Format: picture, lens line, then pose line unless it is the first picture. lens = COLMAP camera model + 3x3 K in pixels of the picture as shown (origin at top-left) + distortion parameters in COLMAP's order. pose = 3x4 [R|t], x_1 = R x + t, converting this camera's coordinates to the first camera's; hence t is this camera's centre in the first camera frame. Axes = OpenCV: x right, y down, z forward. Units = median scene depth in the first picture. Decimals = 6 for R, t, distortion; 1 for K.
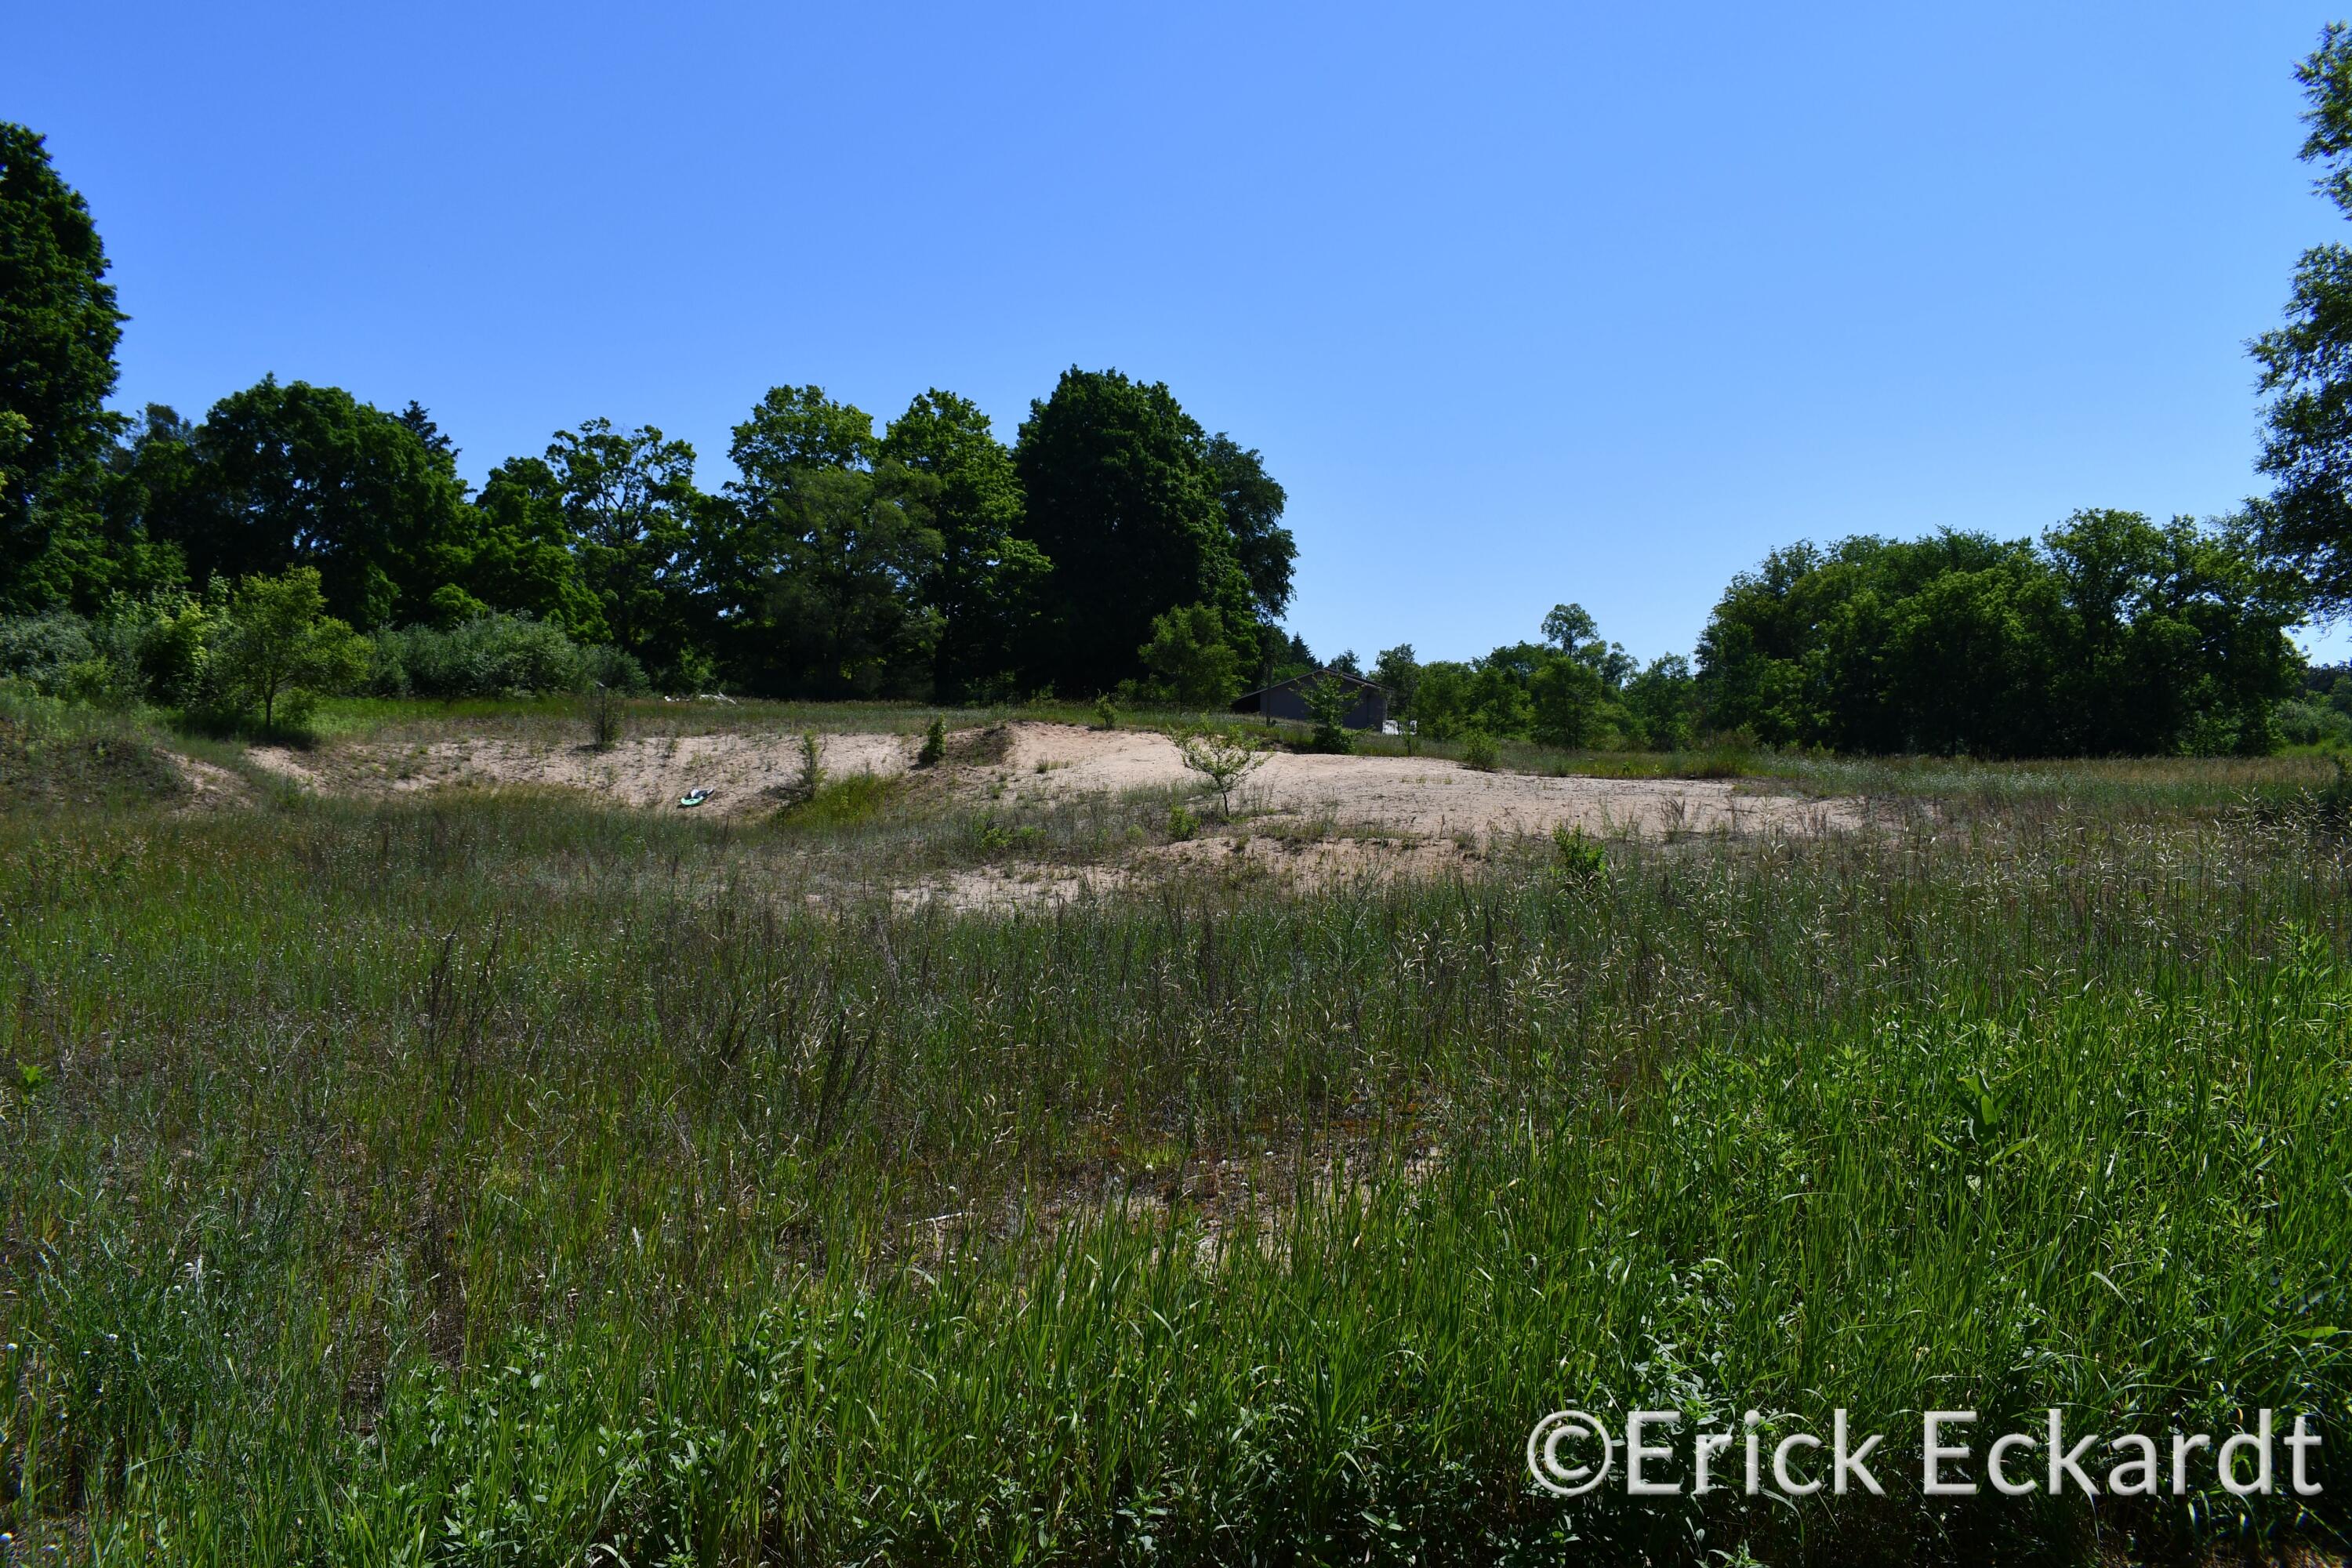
lens RADIAL K [[1803.4, 0, 1179.6], [0, 1803.4, 786.1], [0, 0, 1]] dist [-0.074722, -0.013564]
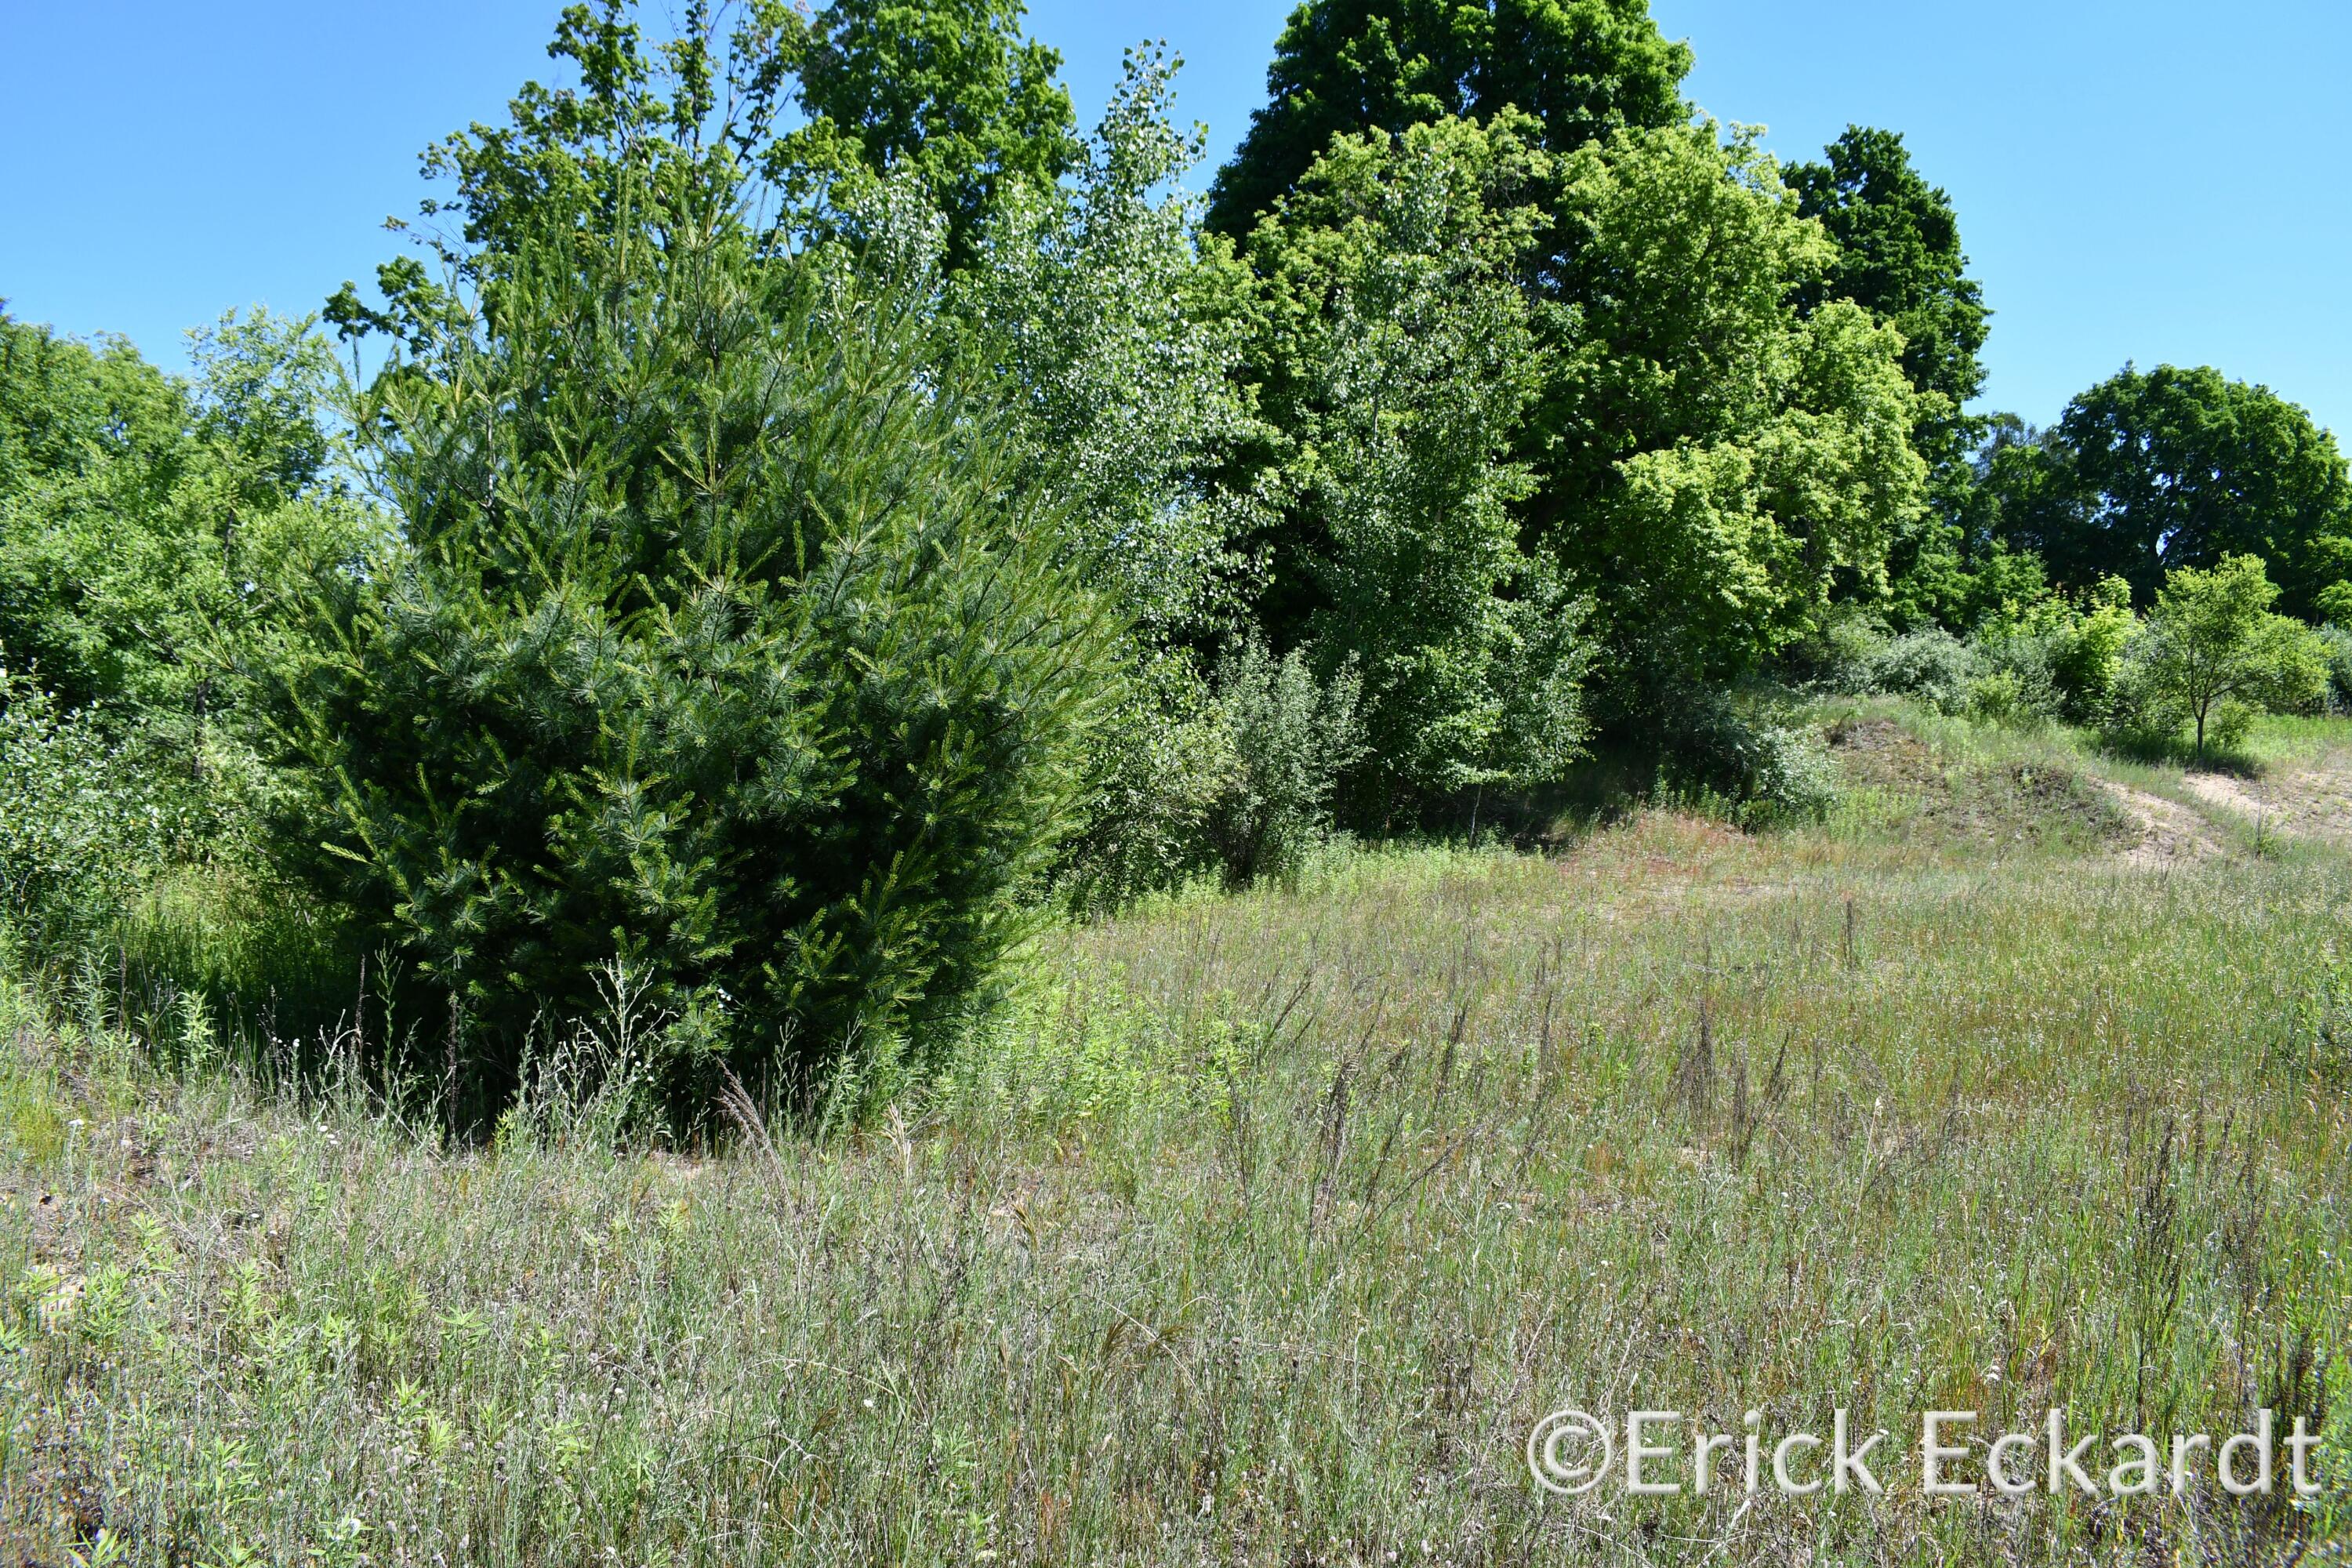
lens RADIAL K [[1803.4, 0, 1175.2], [0, 1803.4, 787.1], [0, 0, 1]] dist [-0.074722, -0.013564]
pose [[0.595520, 0.010505, -0.803272, -0.108846], [-0.020963, 0.999777, -0.002466, -0.003212], [0.803067, 0.018307, 0.595607, 0.095090]]
